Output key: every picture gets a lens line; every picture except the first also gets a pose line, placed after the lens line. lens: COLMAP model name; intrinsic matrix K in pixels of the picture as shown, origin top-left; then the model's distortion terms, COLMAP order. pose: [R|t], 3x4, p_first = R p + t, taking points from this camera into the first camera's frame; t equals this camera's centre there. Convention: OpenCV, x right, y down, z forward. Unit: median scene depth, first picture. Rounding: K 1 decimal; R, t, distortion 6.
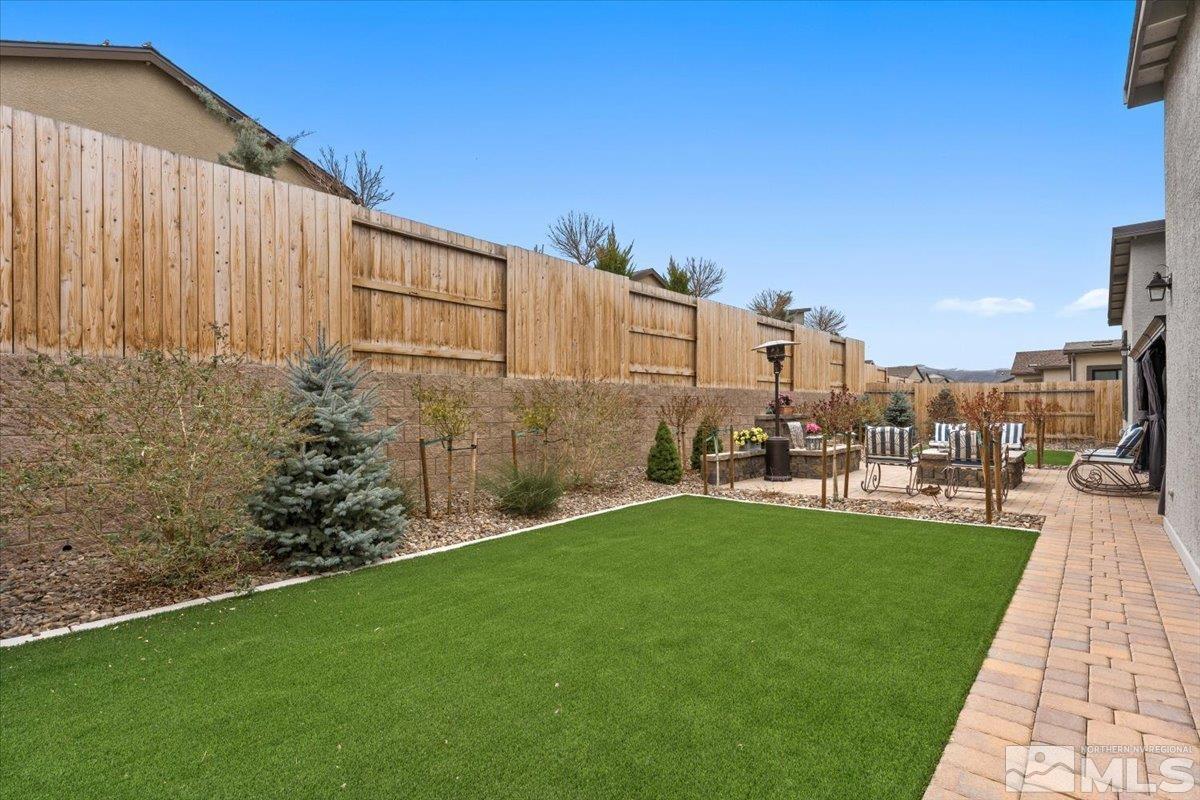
lens RADIAL K [[571.3, 0, 591.6], [0, 571.3, 413.3], [0, 0, 1]] dist [-0.002462, -0.000266]
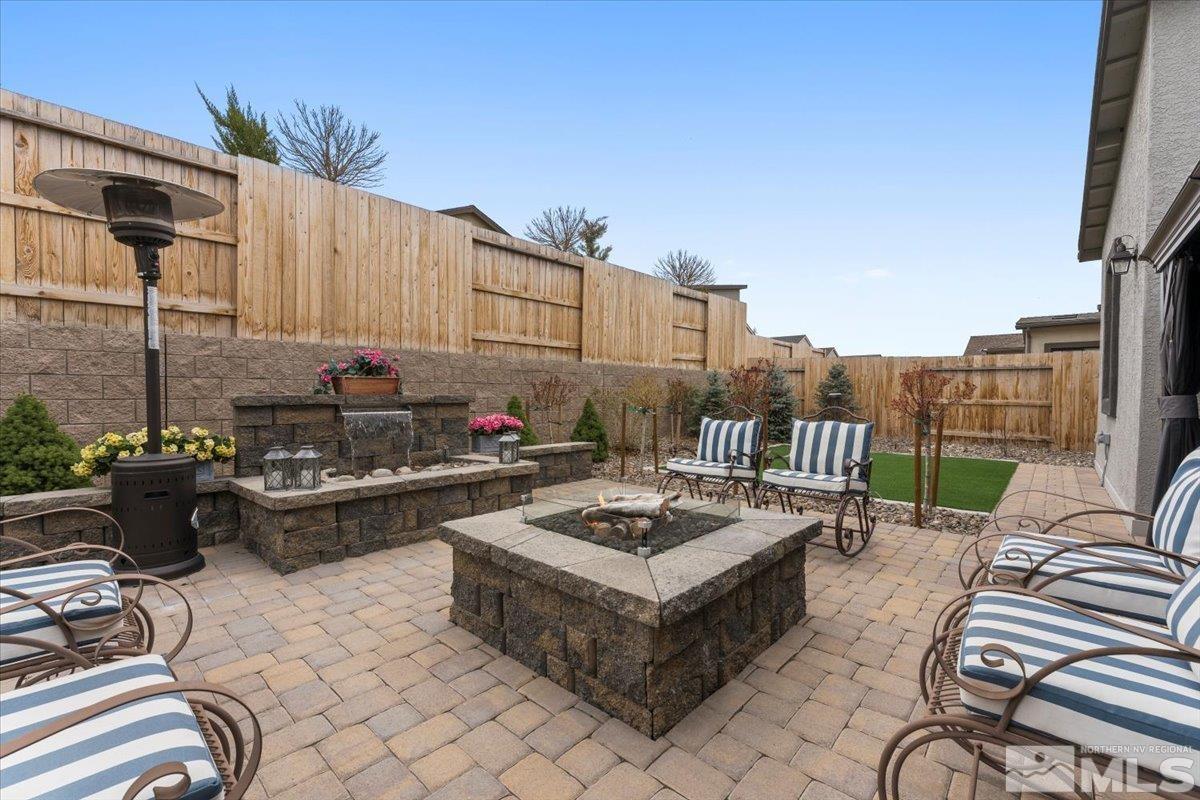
lens RADIAL K [[493.2, 0, 605.2], [0, 493.2, 403.4], [0, 0, 1]] dist [0.001653, 0.000169]
pose [[0.999732, 0.016597, -0.016150, 0.361818], [-0.016248, 0.999637, 0.021483, -0.002571], [0.016500, -0.021214, 0.999639, 0.405253]]
